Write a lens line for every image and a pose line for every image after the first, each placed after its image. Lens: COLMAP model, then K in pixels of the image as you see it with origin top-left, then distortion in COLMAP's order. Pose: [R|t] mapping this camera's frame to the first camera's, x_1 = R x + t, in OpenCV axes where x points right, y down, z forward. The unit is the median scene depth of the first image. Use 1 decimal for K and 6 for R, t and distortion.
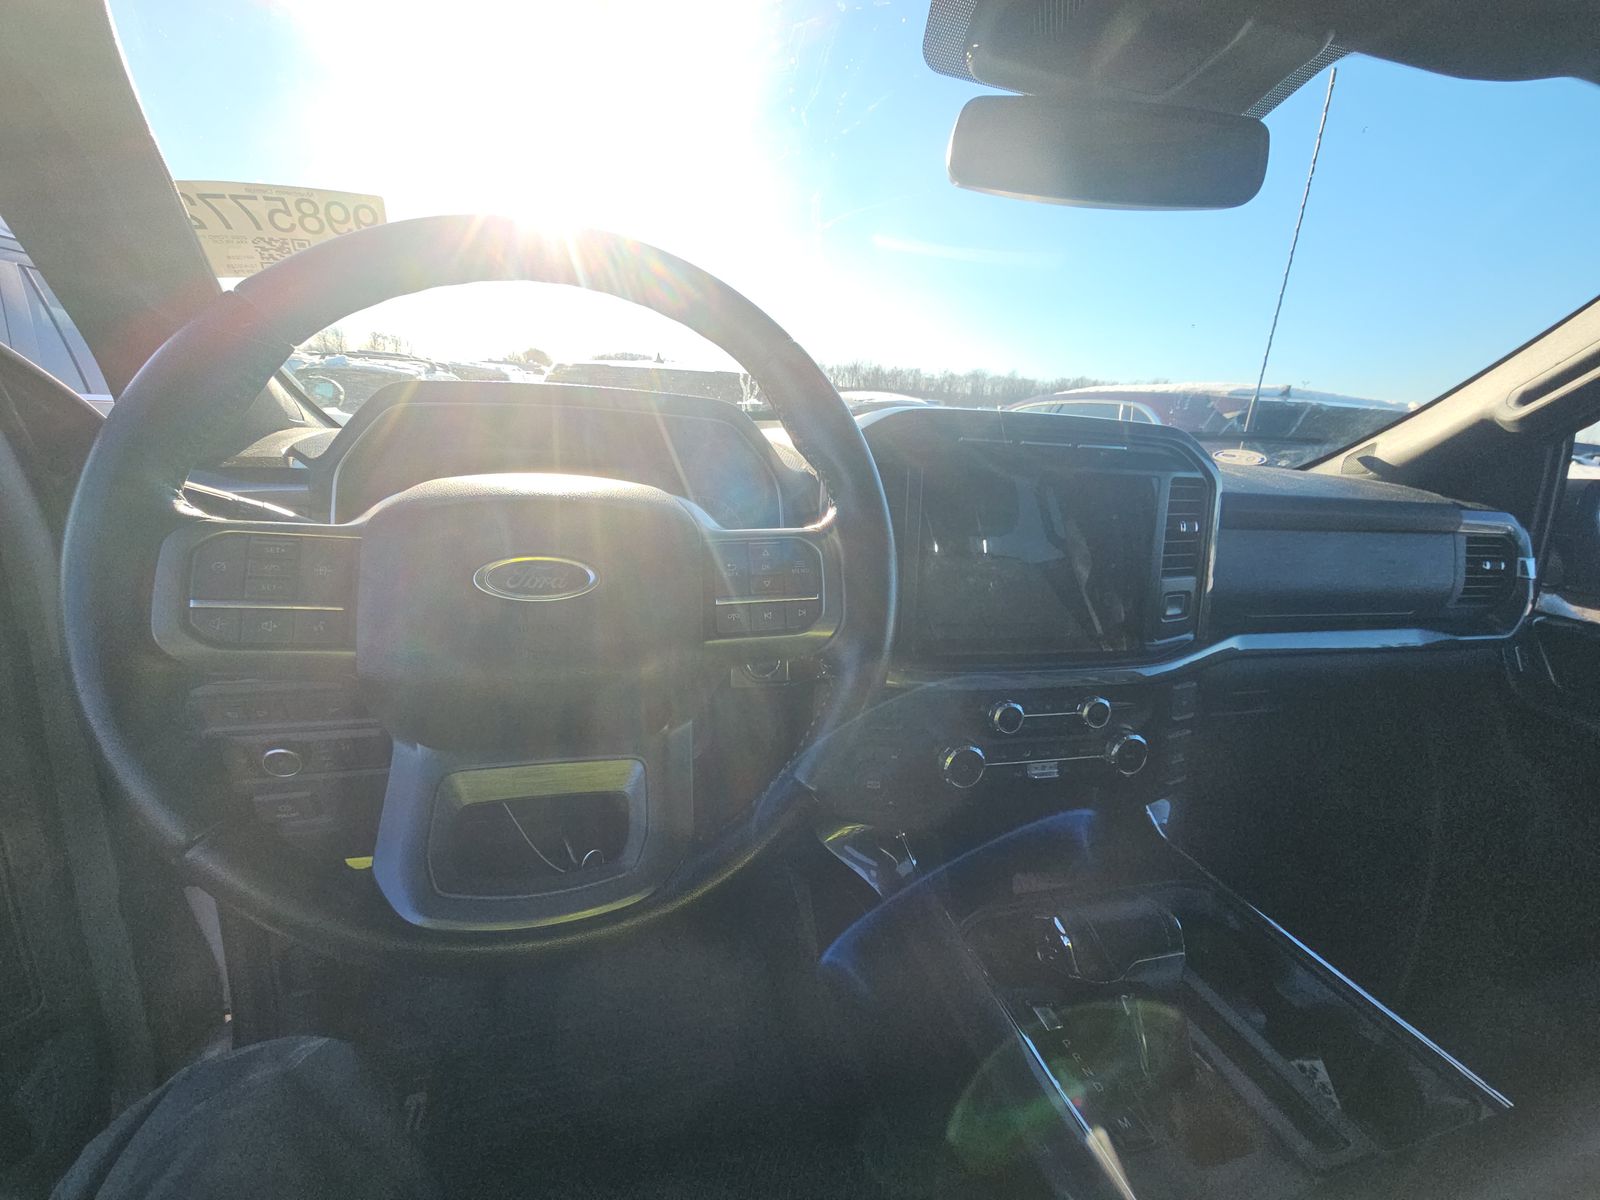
lens RADIAL K [[641.1, 0, 800.0], [0, 641.1, 600.0], [0, 0, 1]] dist [0.017580, 0.000028]
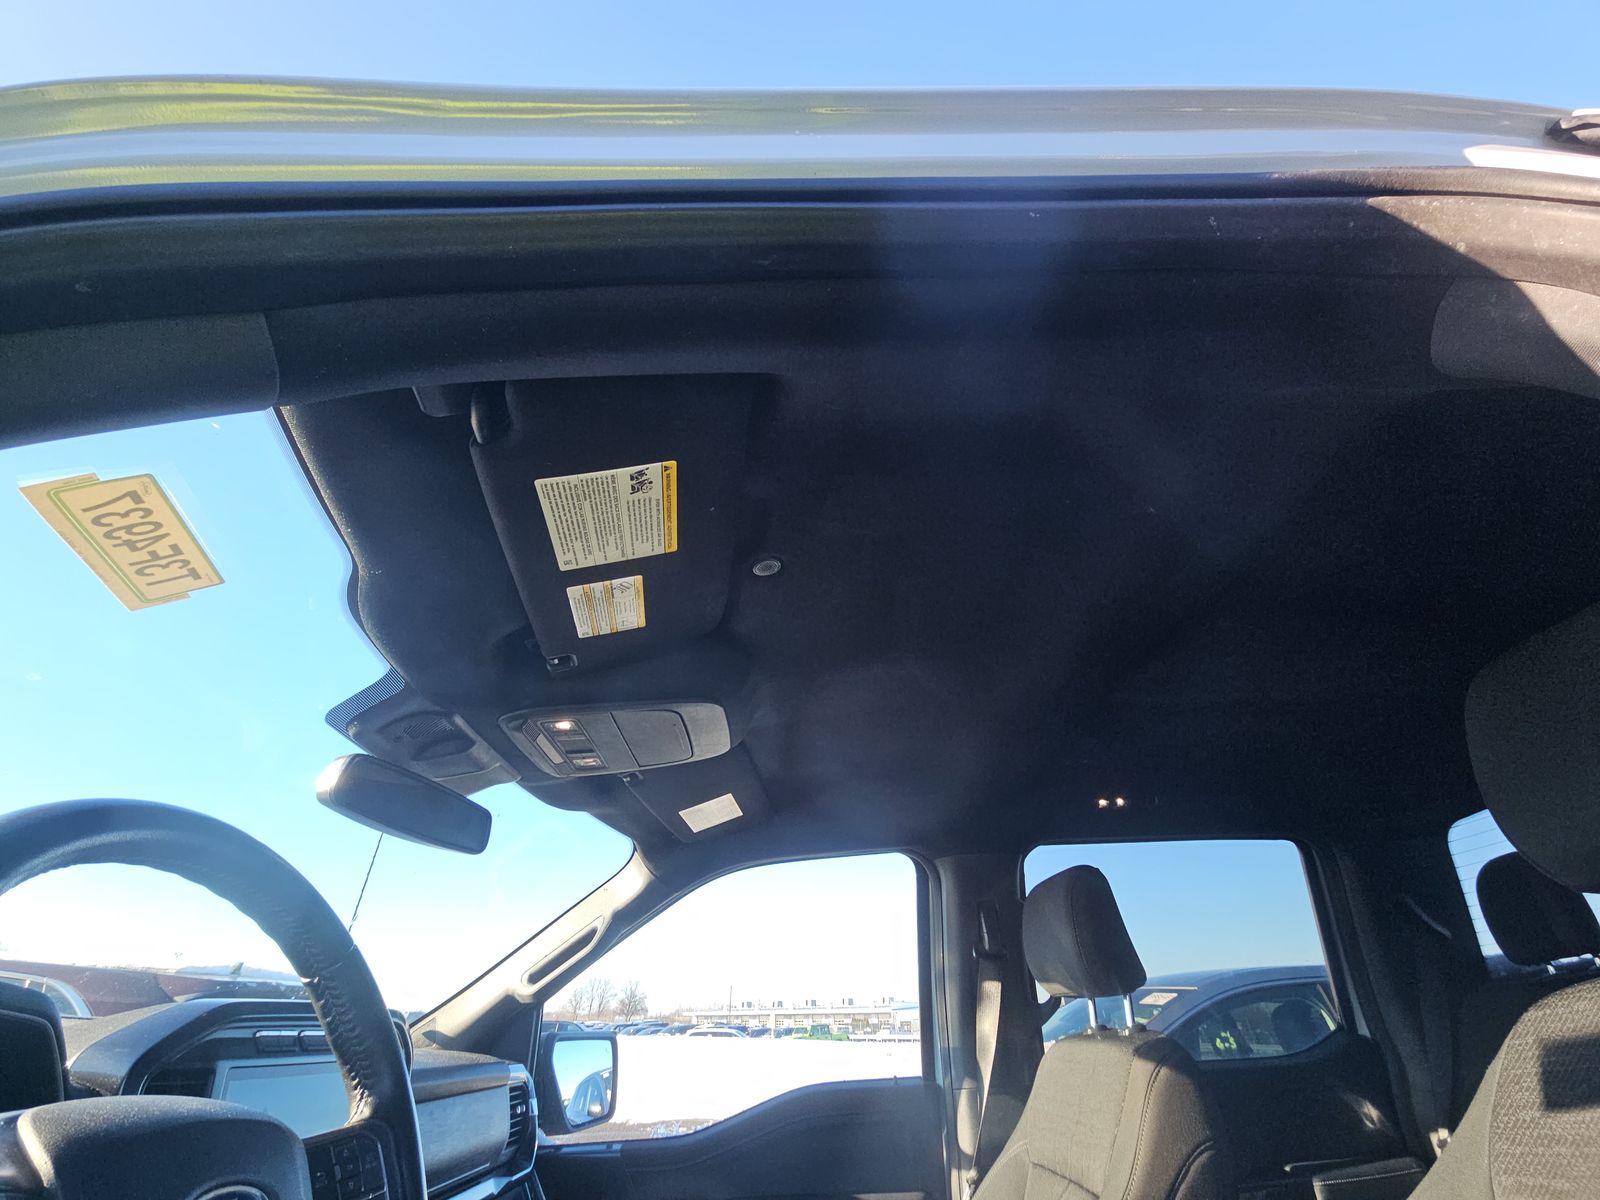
lens RADIAL K [[641.1, 0, 800.0], [0, 641.1, 600.0], [0, 0, 1]] dist [0.017580, 0.000028]
pose [[0.236906, 0.476963, 0.846393, -0.693161], [0.294918, 0.794779, -0.530425, -0.002998], [-0.925689, 0.375277, 0.047623, -0.073977]]
